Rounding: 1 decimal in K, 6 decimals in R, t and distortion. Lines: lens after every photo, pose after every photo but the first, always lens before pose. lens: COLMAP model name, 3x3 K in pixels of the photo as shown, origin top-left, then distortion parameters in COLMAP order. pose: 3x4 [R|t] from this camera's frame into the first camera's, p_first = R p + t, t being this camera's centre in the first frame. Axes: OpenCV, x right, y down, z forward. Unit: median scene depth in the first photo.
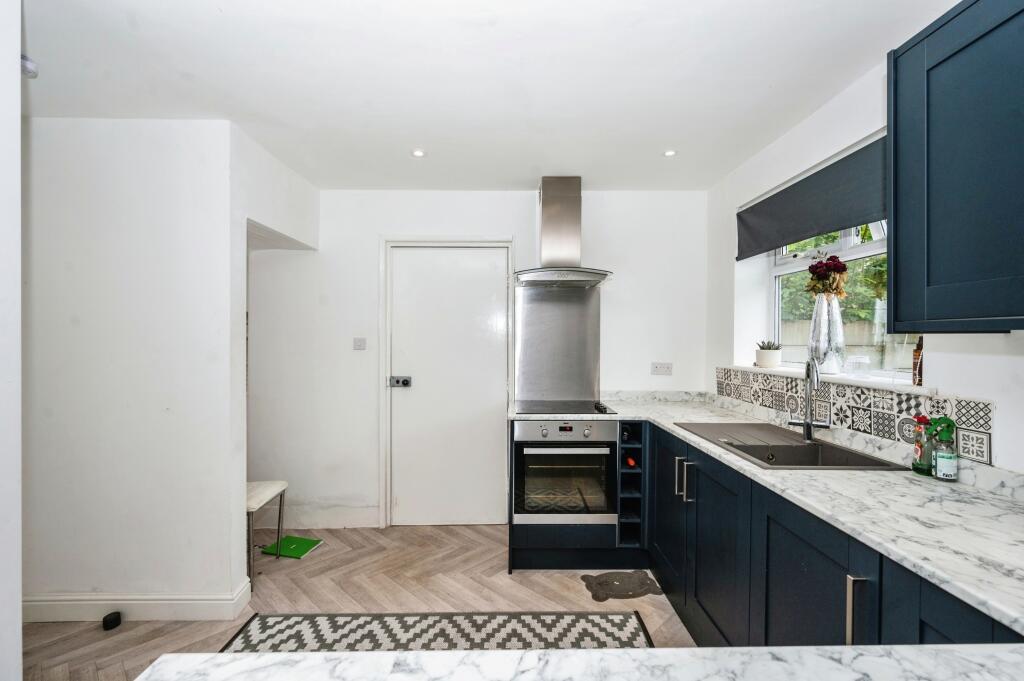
lens RADIAL K [[438.0, 0, 509.5], [0, 438.0, 340.6], [0, 0, 1]] dist [0.002141, 0.000360]
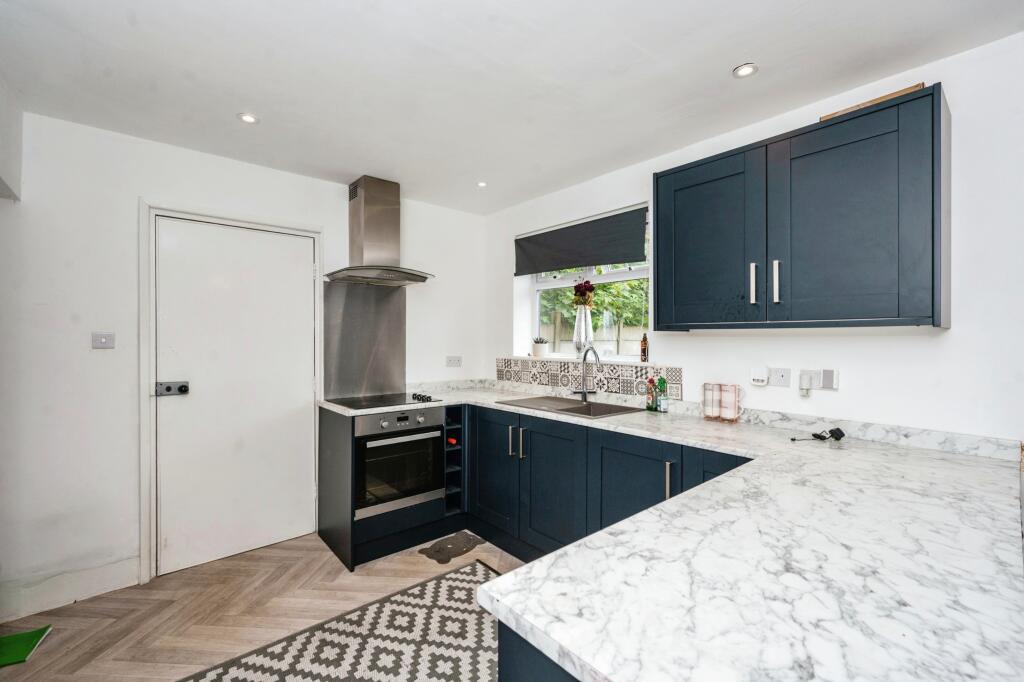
lens RADIAL K [[438.0, 0, 509.5], [0, 438.0, 341.1], [0, 0, 1]] dist [0.002141, 0.000360]
pose [[0.766899, -0.002997, 0.641761, -0.389703], [0.003026, 0.999995, 0.001054, 0.012063], [-0.641761, 0.001134, 0.766904, 0.011755]]
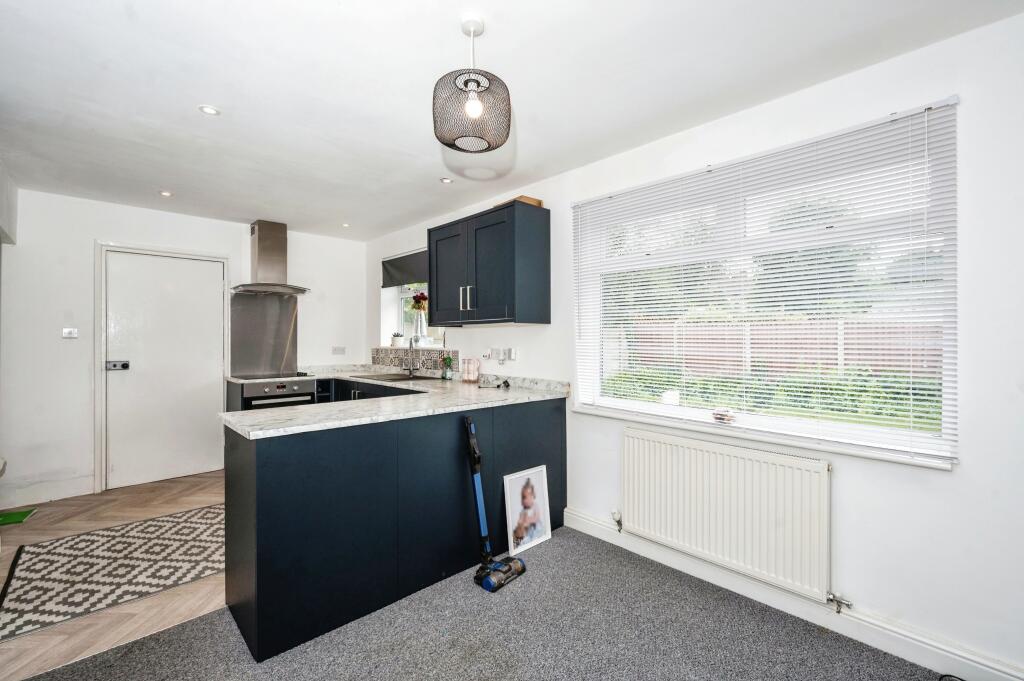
lens RADIAL K [[441.4, 0, 510.1], [0, 441.4, 338.4], [0, 0, 1]] dist [0.001085, 0.000125]
pose [[0.735092, 0.000396, 0.677967, -0.375072], [0.005538, 0.999963, -0.006588, 0.045252], [-0.677945, 0.008597, 0.735063, -0.795601]]
